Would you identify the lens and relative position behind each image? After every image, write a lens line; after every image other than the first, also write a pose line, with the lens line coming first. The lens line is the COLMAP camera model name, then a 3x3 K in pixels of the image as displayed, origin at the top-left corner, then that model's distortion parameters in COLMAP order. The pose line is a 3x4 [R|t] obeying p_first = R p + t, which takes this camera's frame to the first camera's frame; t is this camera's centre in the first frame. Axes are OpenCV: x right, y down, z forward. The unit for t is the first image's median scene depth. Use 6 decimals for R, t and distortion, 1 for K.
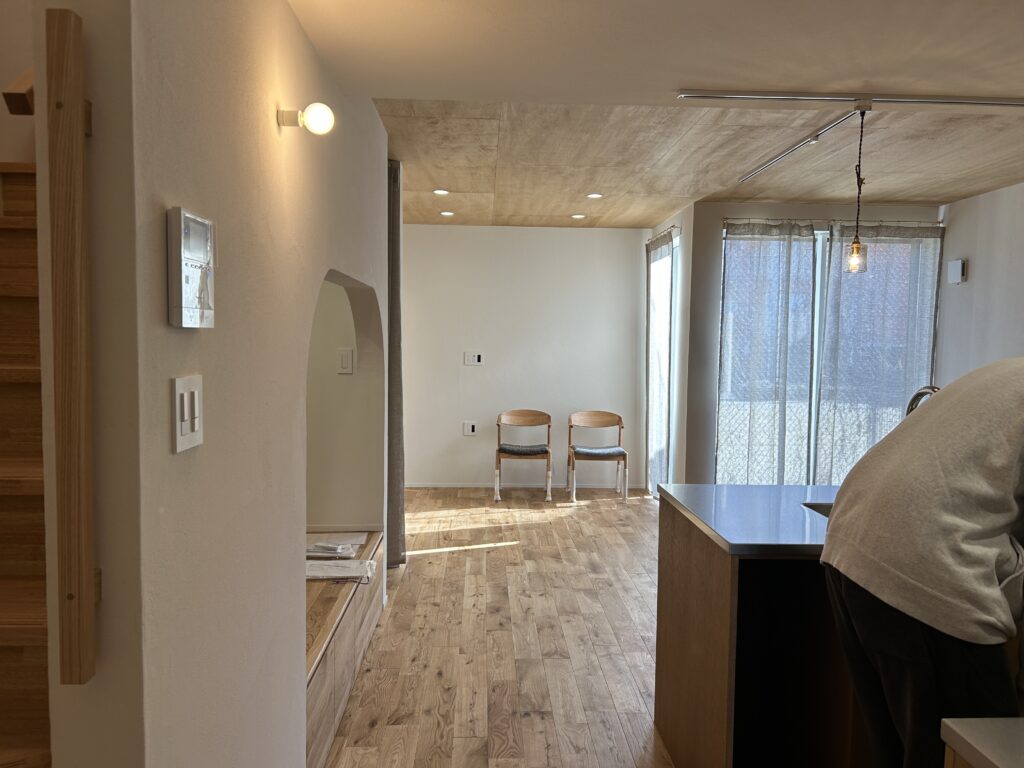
lens RADIAL K [[770.1, 0, 515.3], [0, 770.1, 389.3], [0, 0, 1]] dist [0.041715, -0.027601]
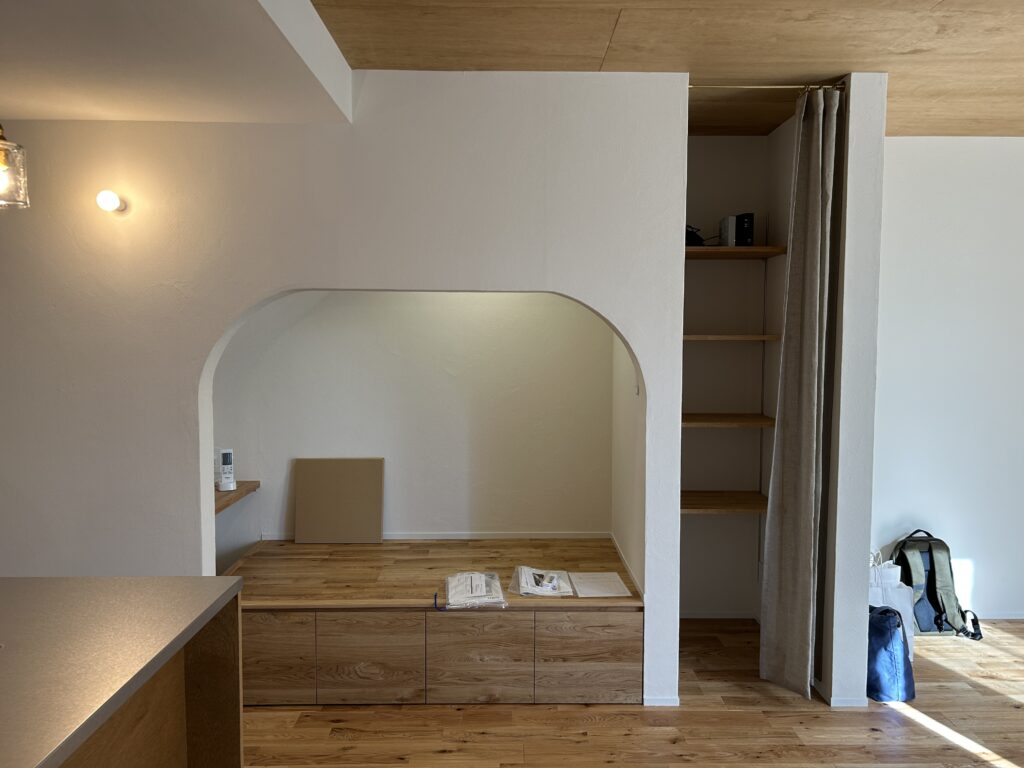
lens RADIAL K [[770.1, 0, 518.7], [0, 770.1, 385.4], [0, 0, 1]] dist [0.041715, -0.027601]
pose [[-0.026804, 0.058349, -0.997936, 0.676608], [-0.070015, 0.995734, 0.060100, -0.078829], [0.997186, 0.071482, -0.022604, 1.013977]]
